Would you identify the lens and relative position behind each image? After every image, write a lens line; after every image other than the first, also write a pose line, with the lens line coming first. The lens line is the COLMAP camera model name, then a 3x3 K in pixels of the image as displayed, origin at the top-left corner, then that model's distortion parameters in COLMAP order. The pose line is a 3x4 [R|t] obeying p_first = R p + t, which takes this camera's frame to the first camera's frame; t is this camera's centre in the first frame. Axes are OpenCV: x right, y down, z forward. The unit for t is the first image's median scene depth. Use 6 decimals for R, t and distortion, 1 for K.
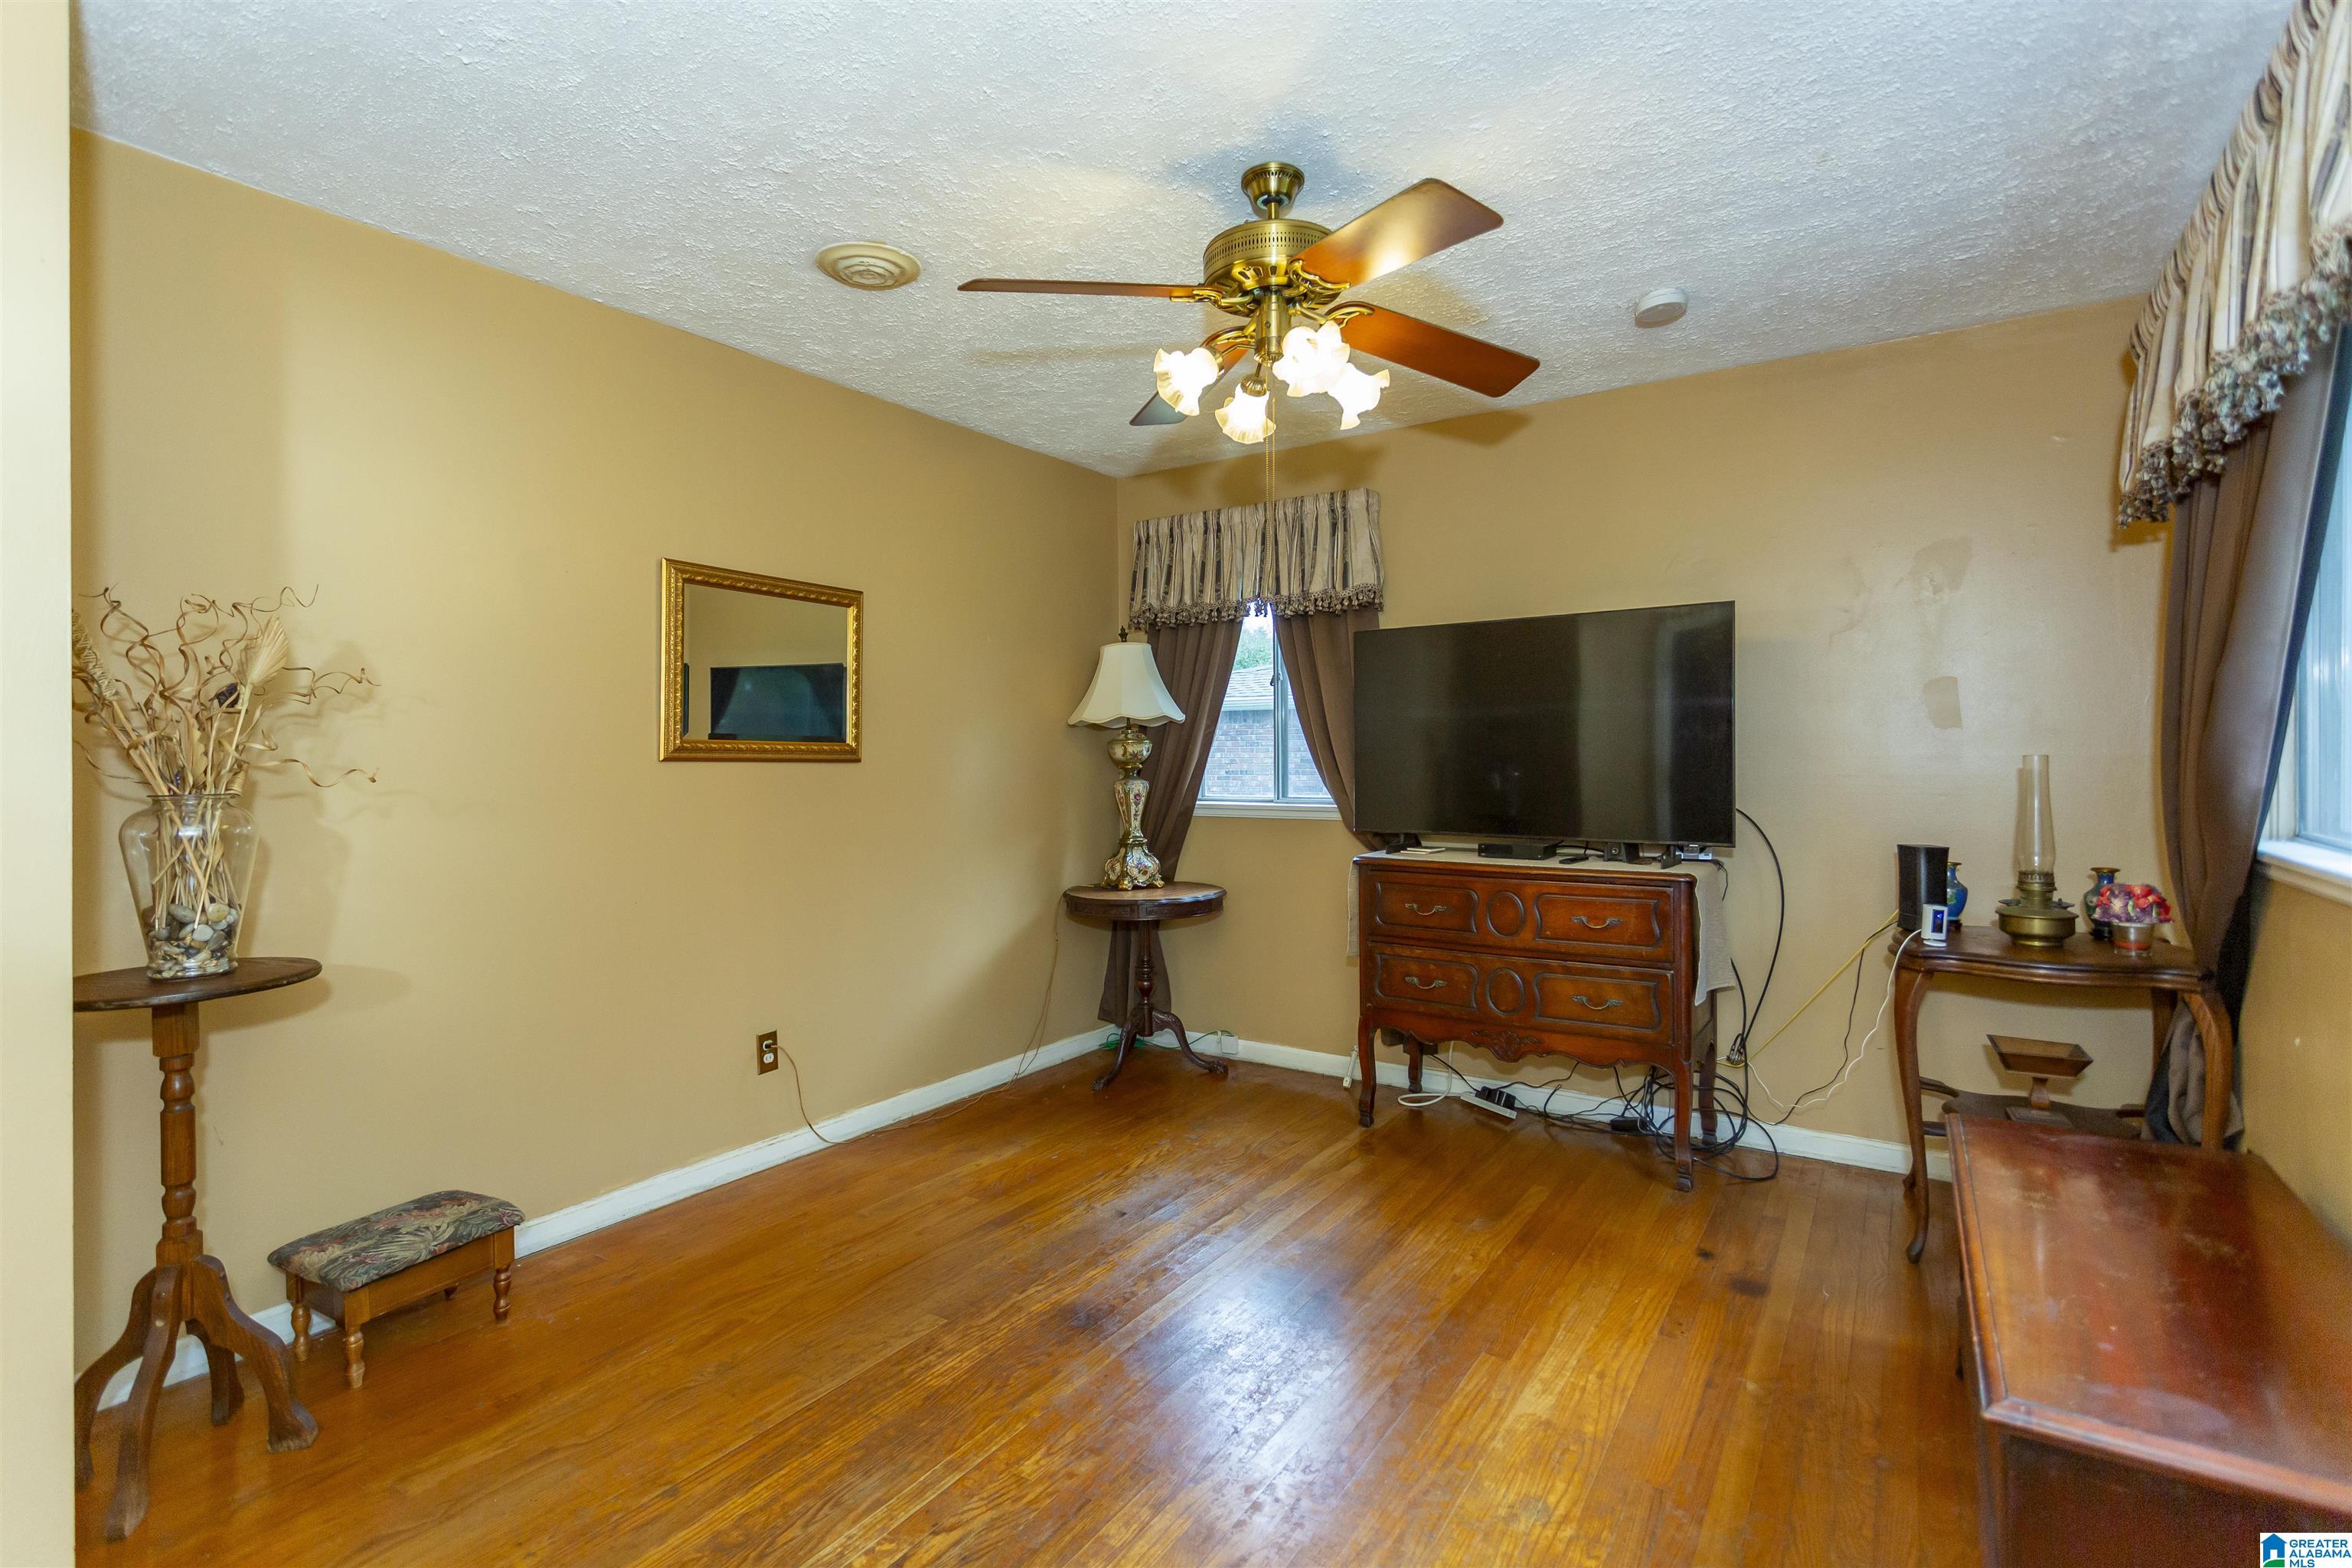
lens RADIAL K [[1103.9, 0, 1175.3], [0, 1103.9, 773.9], [0, 0, 1]] dist [0.003093, 0.001542]
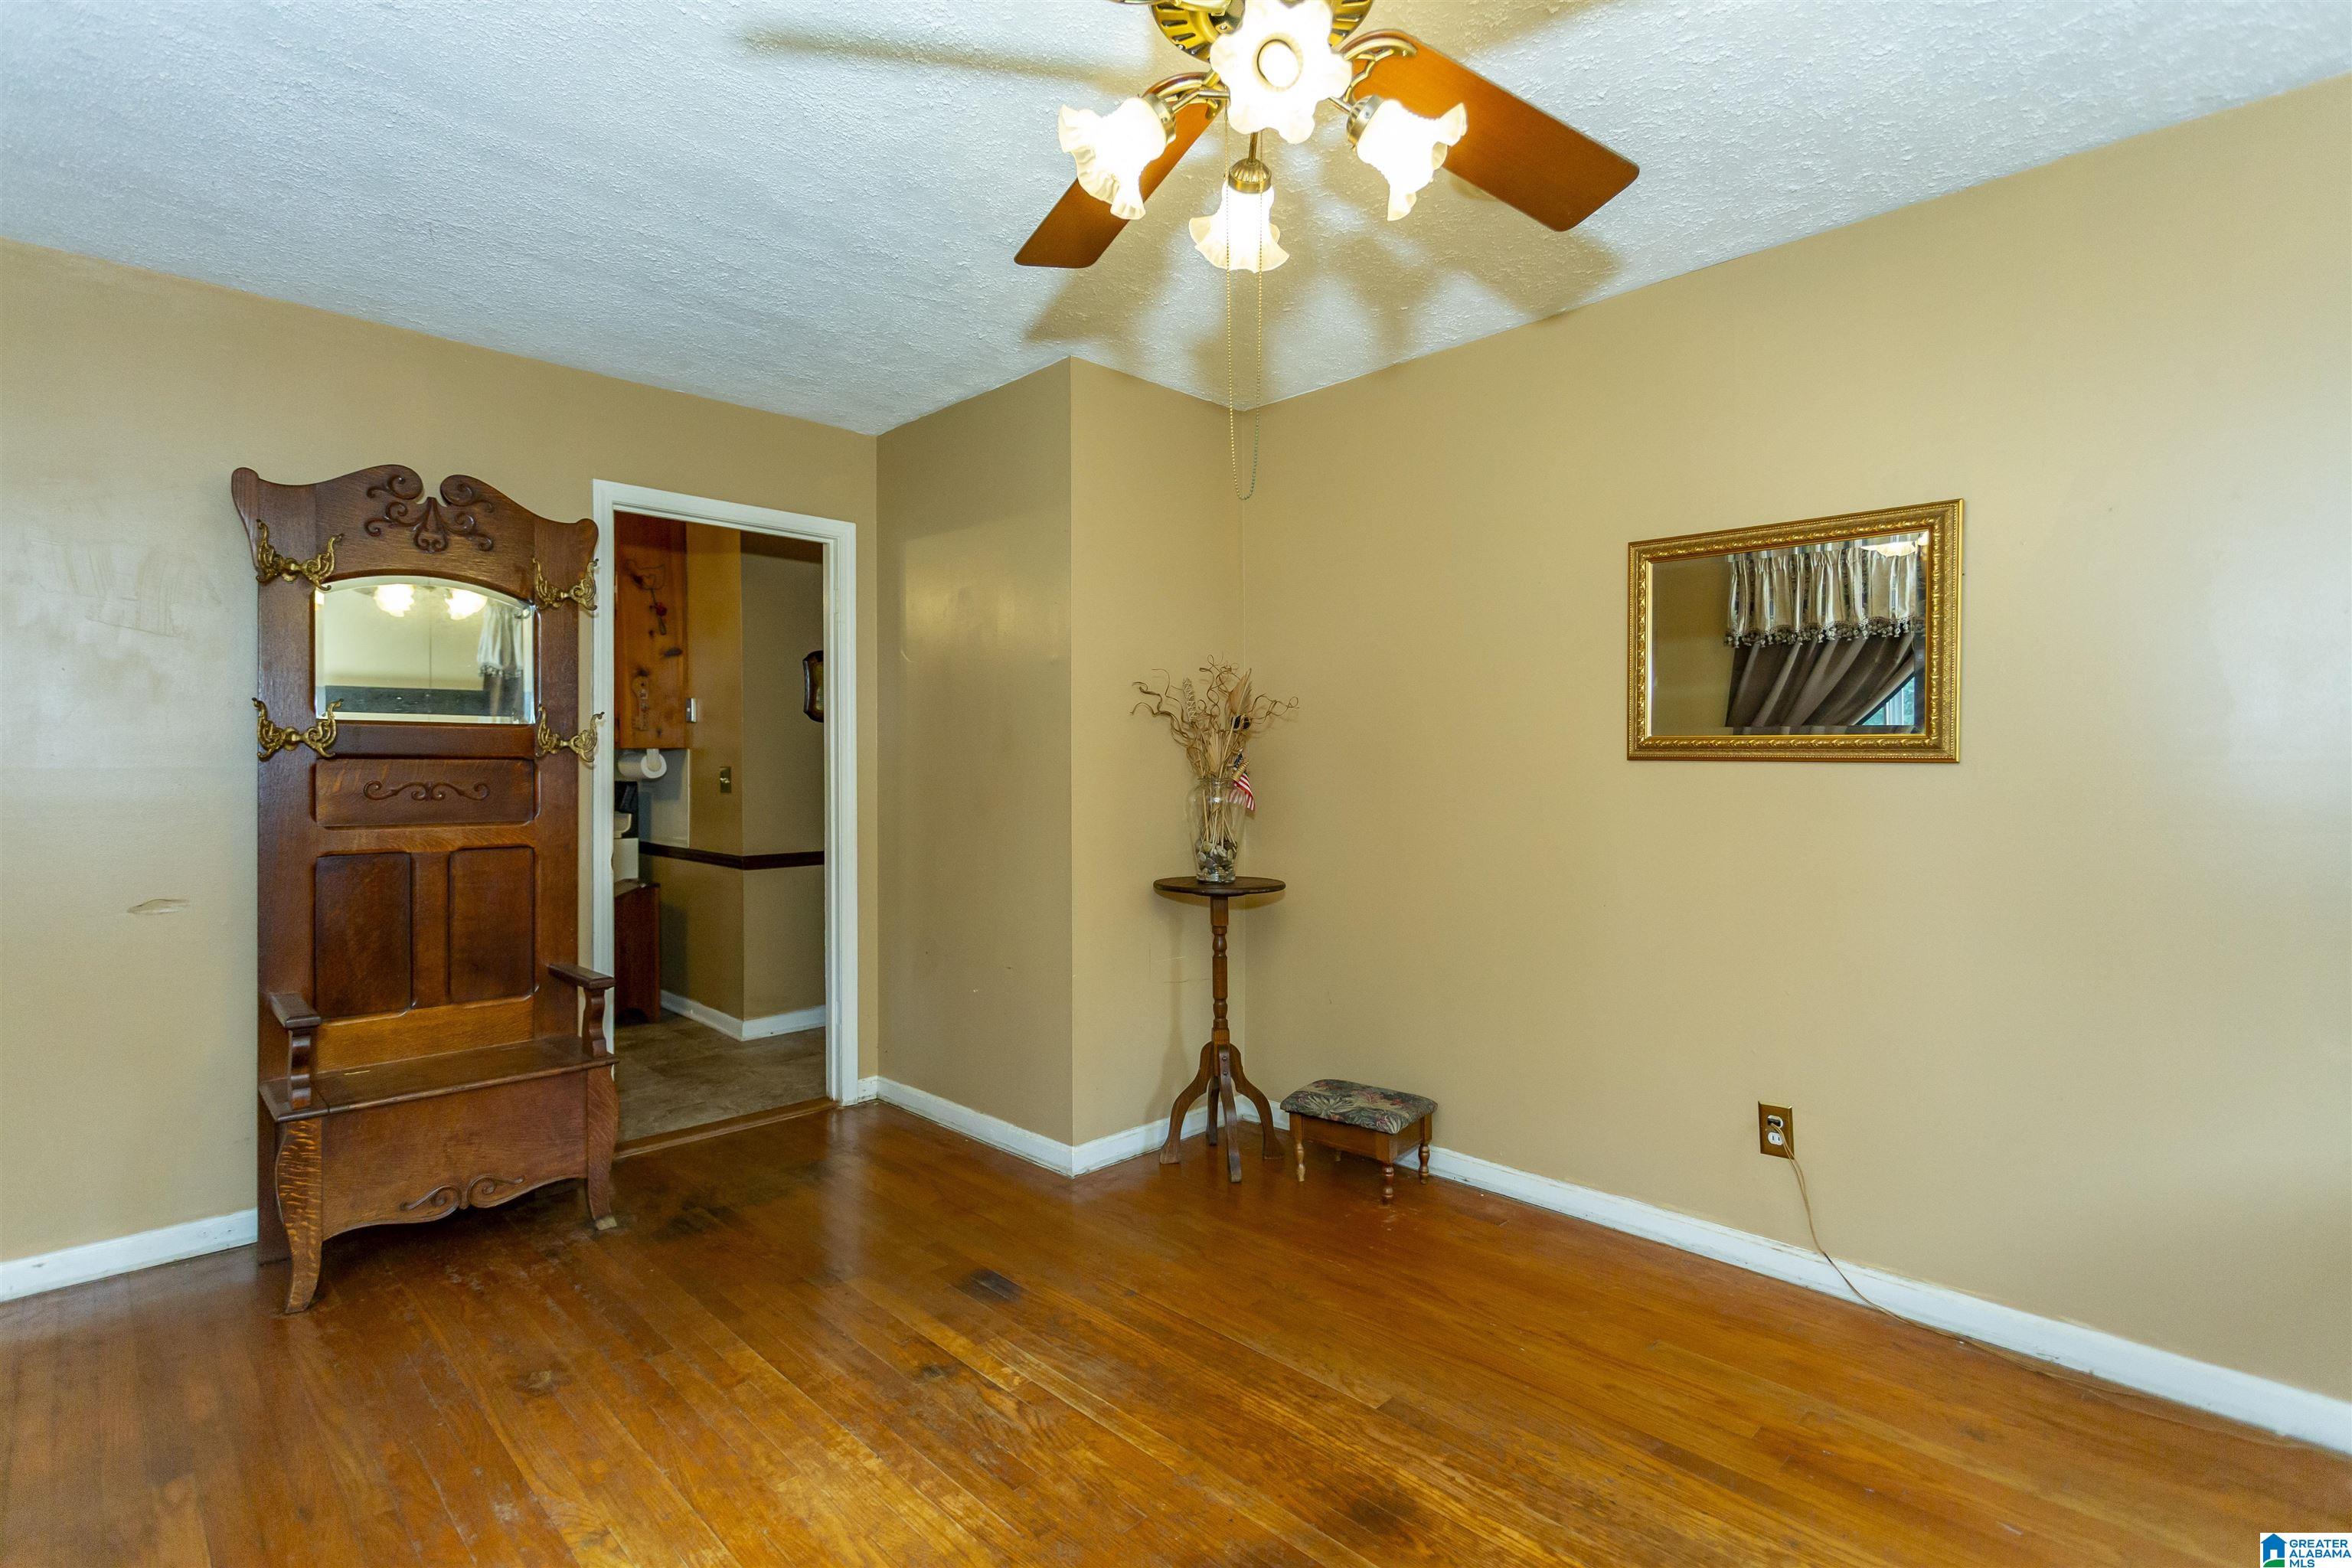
lens RADIAL K [[1103.9, 0, 1175.4], [0, 1103.9, 778.0], [0, 0, 1]] dist [0.003093, 0.001542]
pose [[-0.200125, 0.020415, -0.979558, 0.620633], [-0.009018, 0.999702, 0.022677, -0.016678], [0.979729, 0.013372, -0.199882, 0.946625]]
